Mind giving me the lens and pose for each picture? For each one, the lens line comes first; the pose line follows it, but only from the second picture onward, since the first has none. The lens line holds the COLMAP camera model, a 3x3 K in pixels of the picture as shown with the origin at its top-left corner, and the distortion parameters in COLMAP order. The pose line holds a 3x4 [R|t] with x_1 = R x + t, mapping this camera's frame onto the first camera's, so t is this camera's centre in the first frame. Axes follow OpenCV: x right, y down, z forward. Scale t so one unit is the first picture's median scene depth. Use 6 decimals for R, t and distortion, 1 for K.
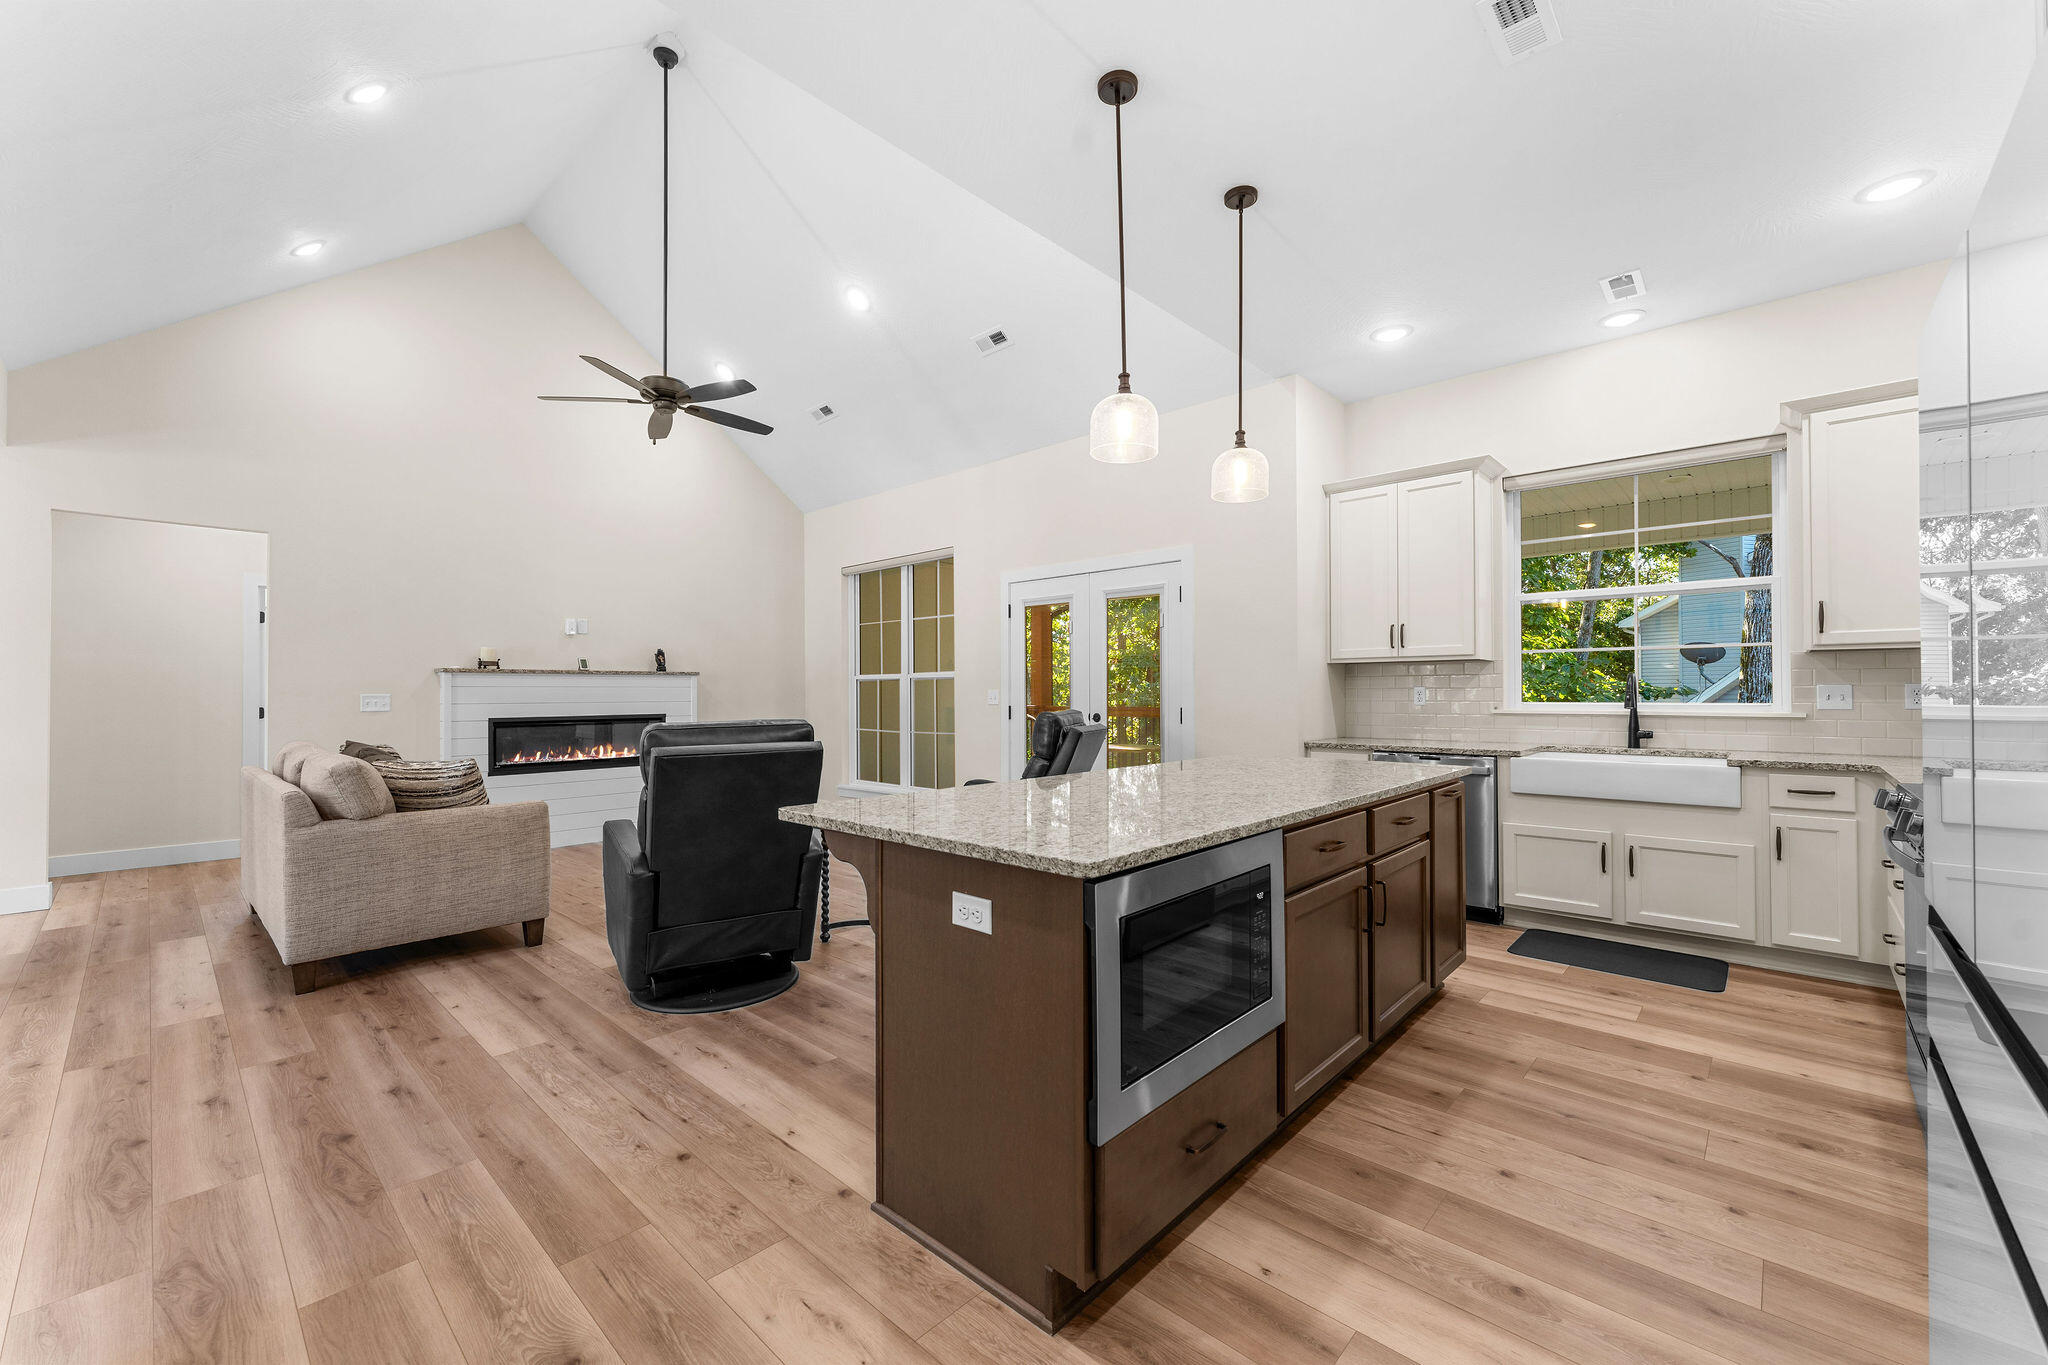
lens RADIAL K [[820.6, 0, 1024.0], [0, 820.6, 682.5], [0, 0, 1]] dist [0.001516, 0.000087]
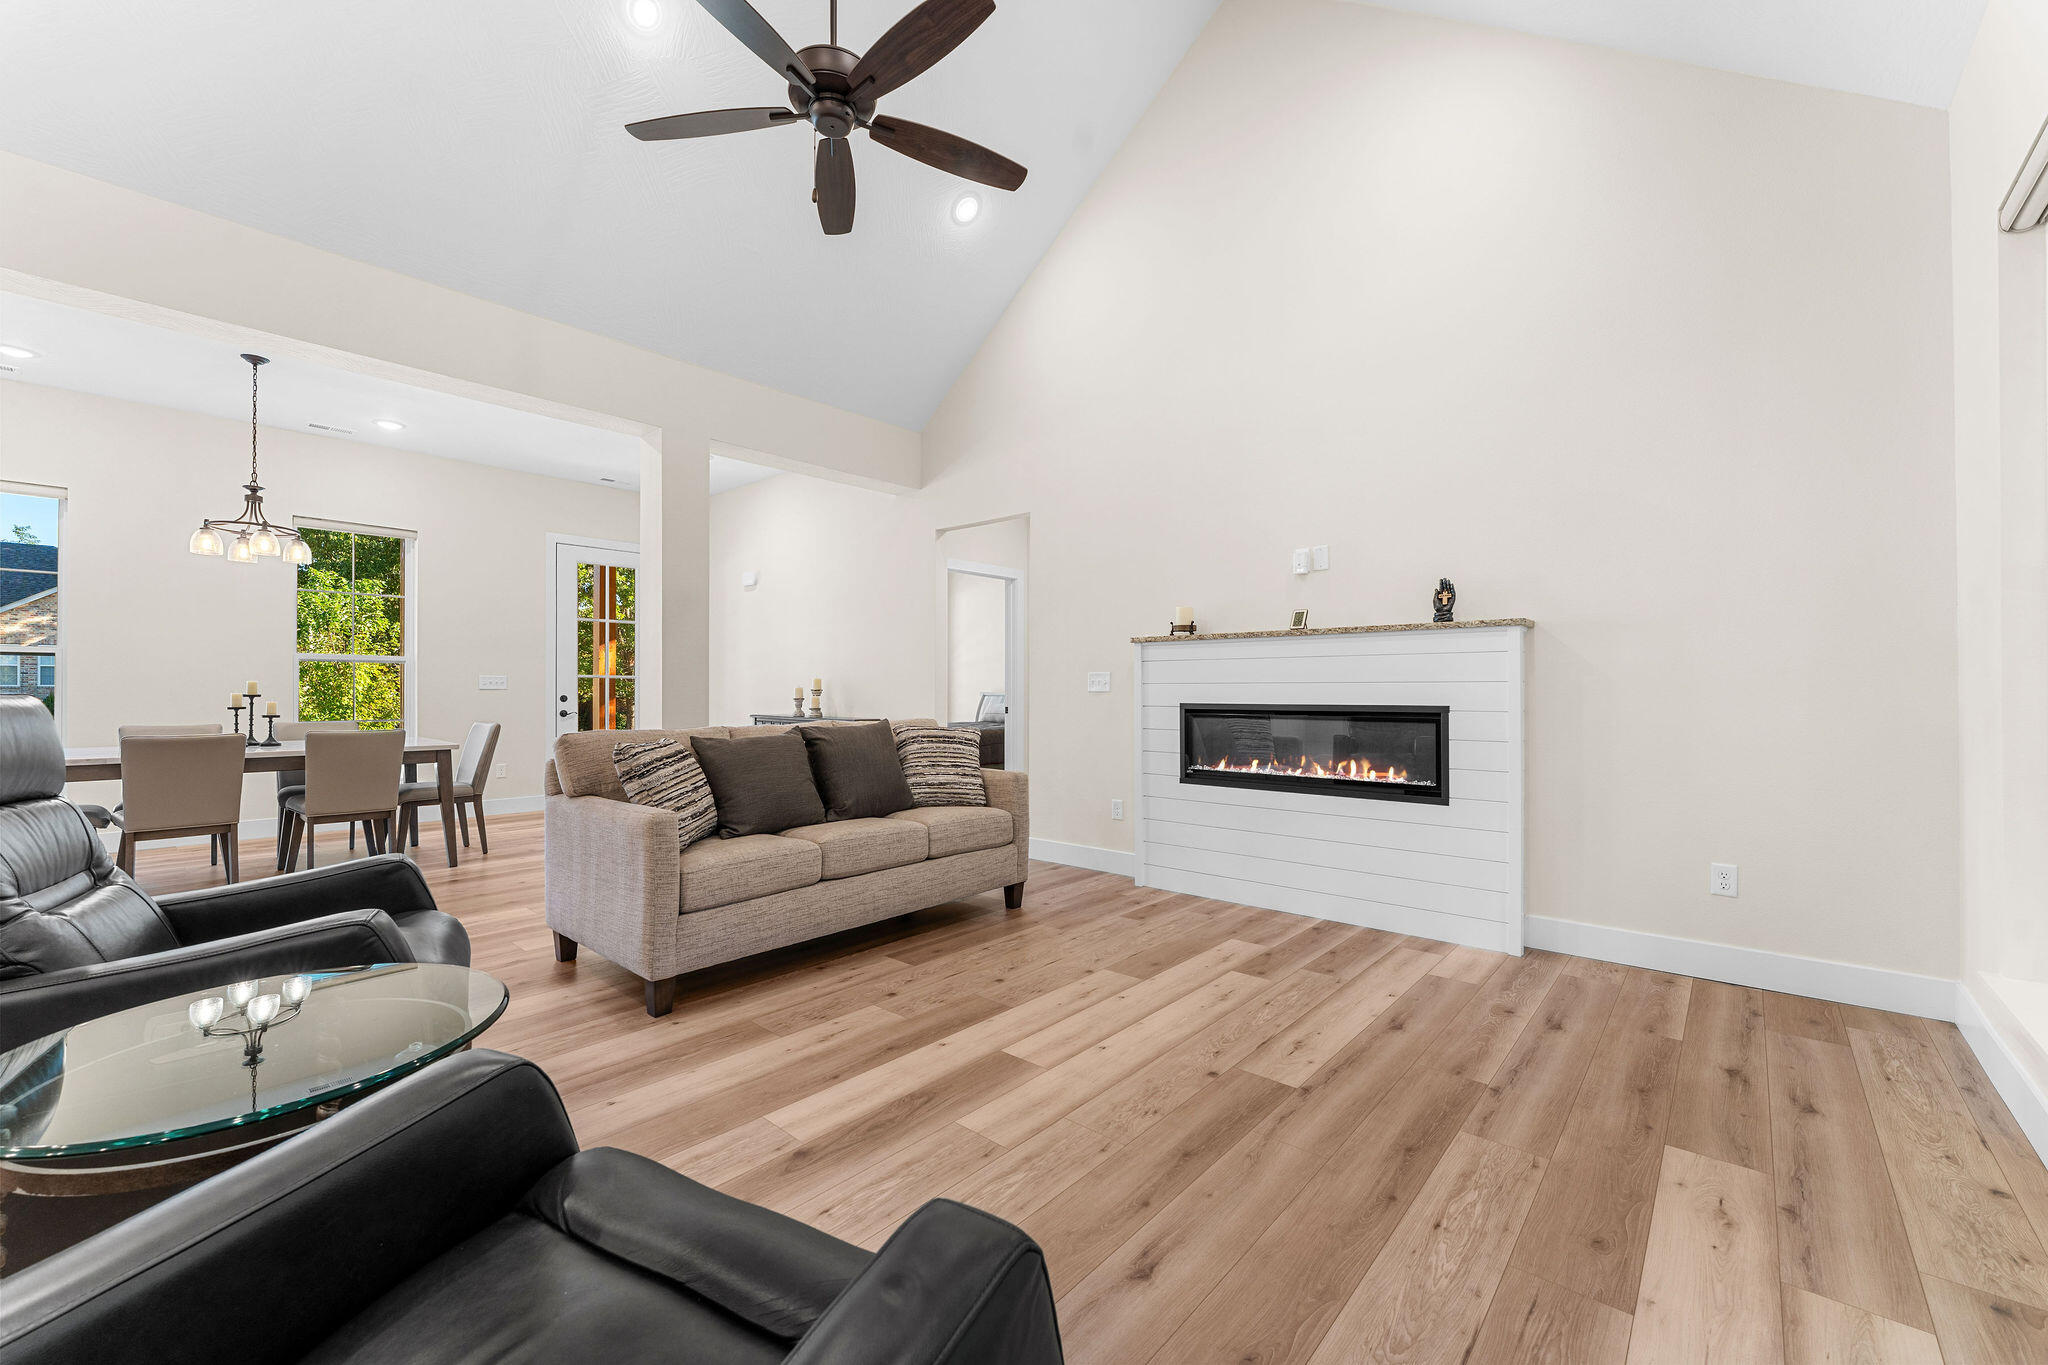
lens RADIAL K [[820.6, 0, 1024.0], [0, 820.6, 682.5], [0, 0, 1]] dist [0.001516, 0.000087]
pose [[0.026970, -0.006088, -0.999618, 0.060507], [0.008754, 0.999945, -0.005853, 0.025605], [0.999598, -0.008593, 0.027022, 0.775490]]
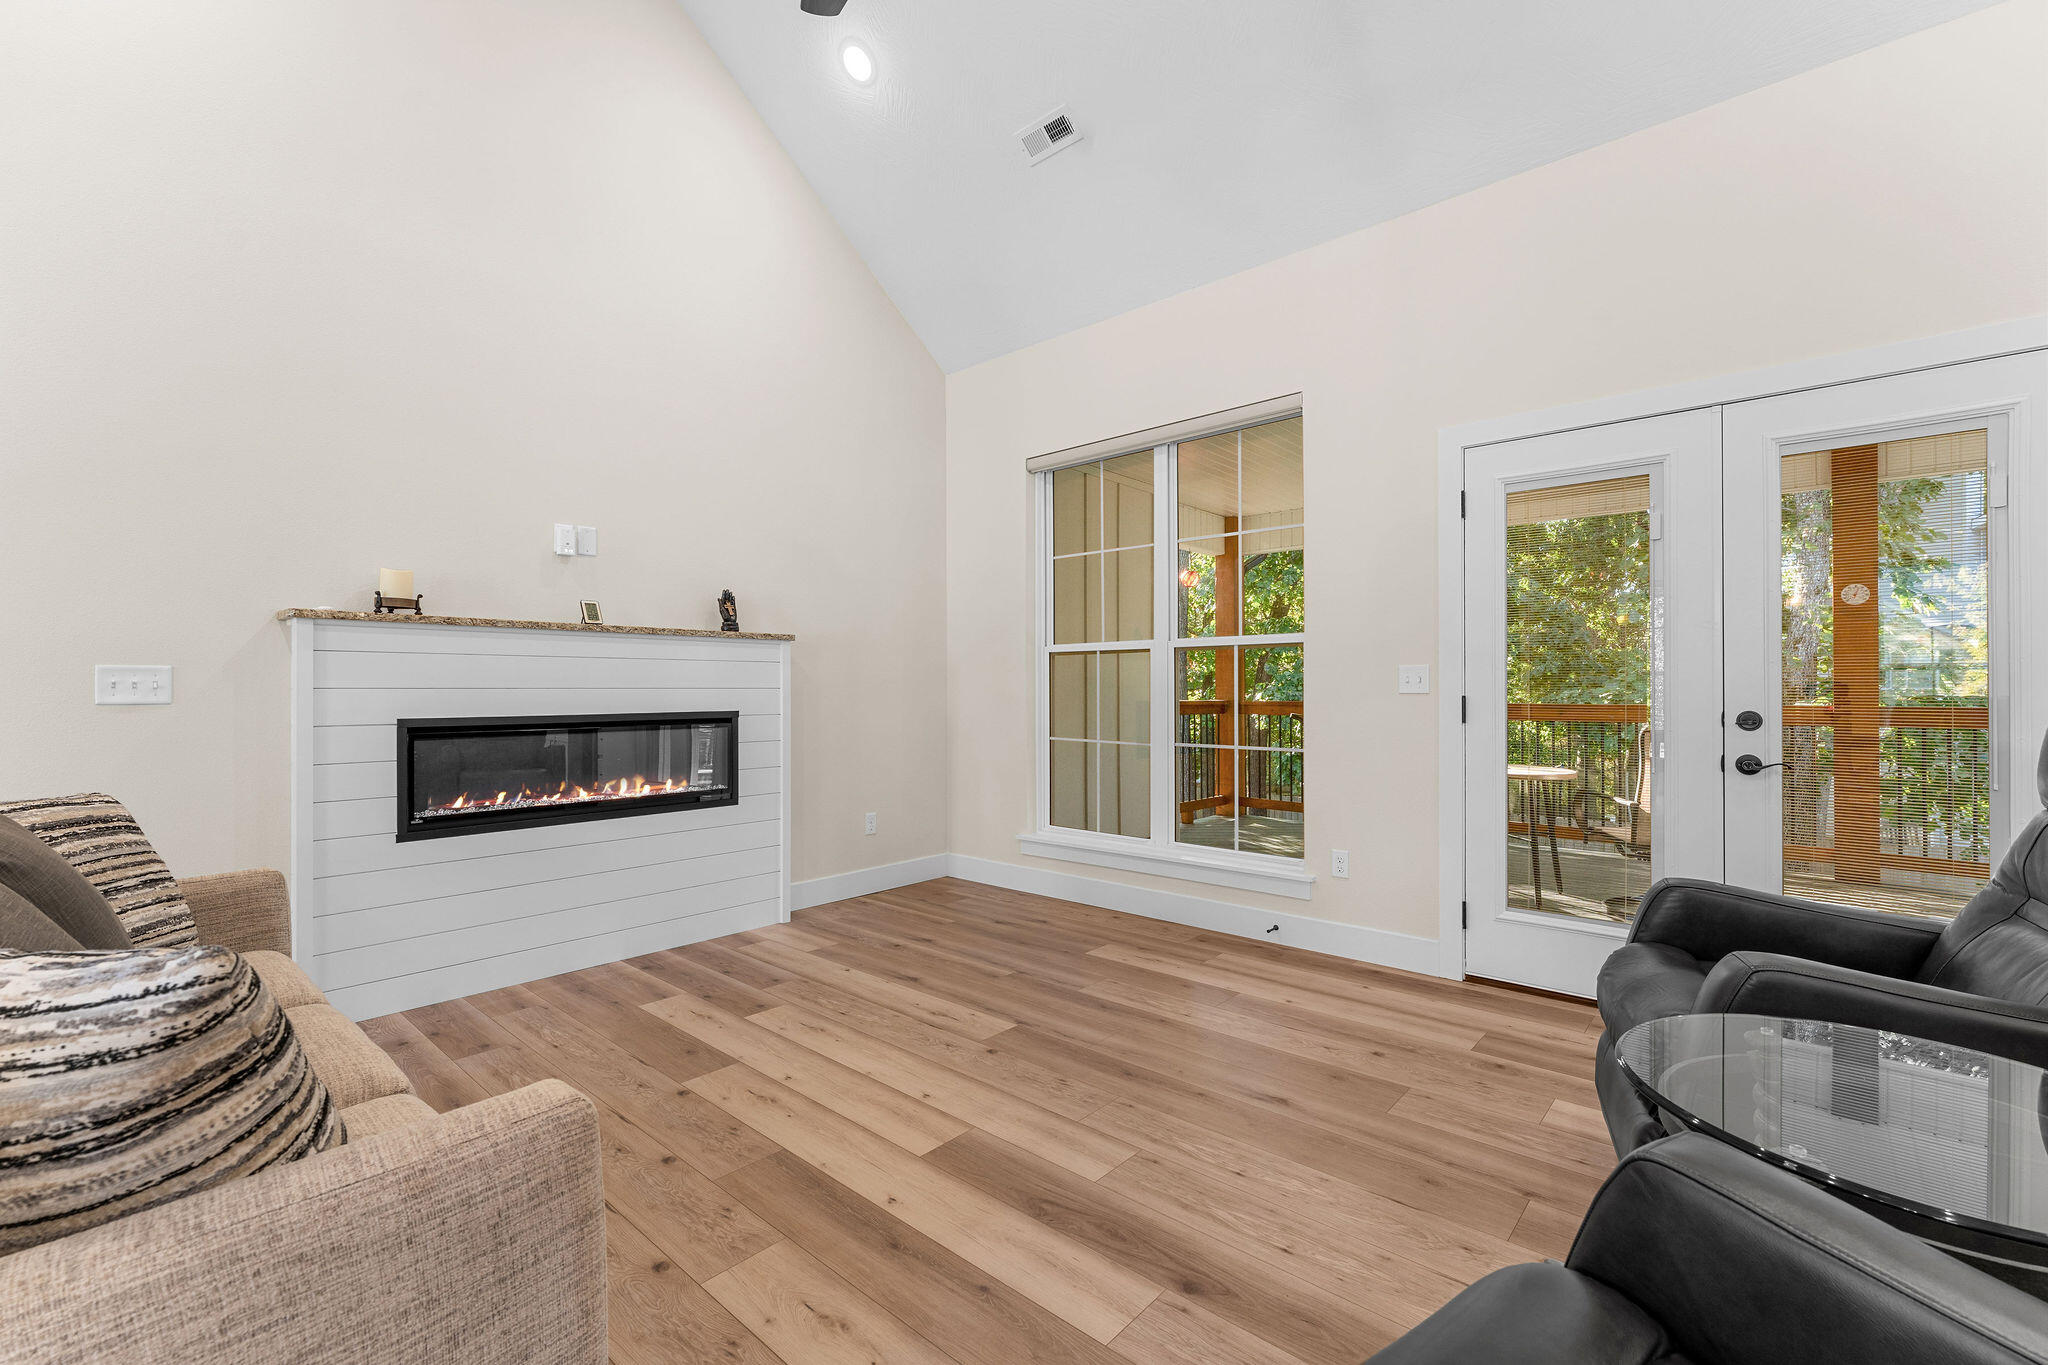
lens RADIAL K [[872.2, 0, 1009.2], [0, 872.2, 675.0], [0, 0, 1]] dist [-0.001140, -0.000108]
pose [[0.999924, -0.000269, 0.012318, -0.284959], [0.000360, 0.999973, -0.007370, 0.019994], [-0.012315, 0.007374, 0.999897, 0.459353]]
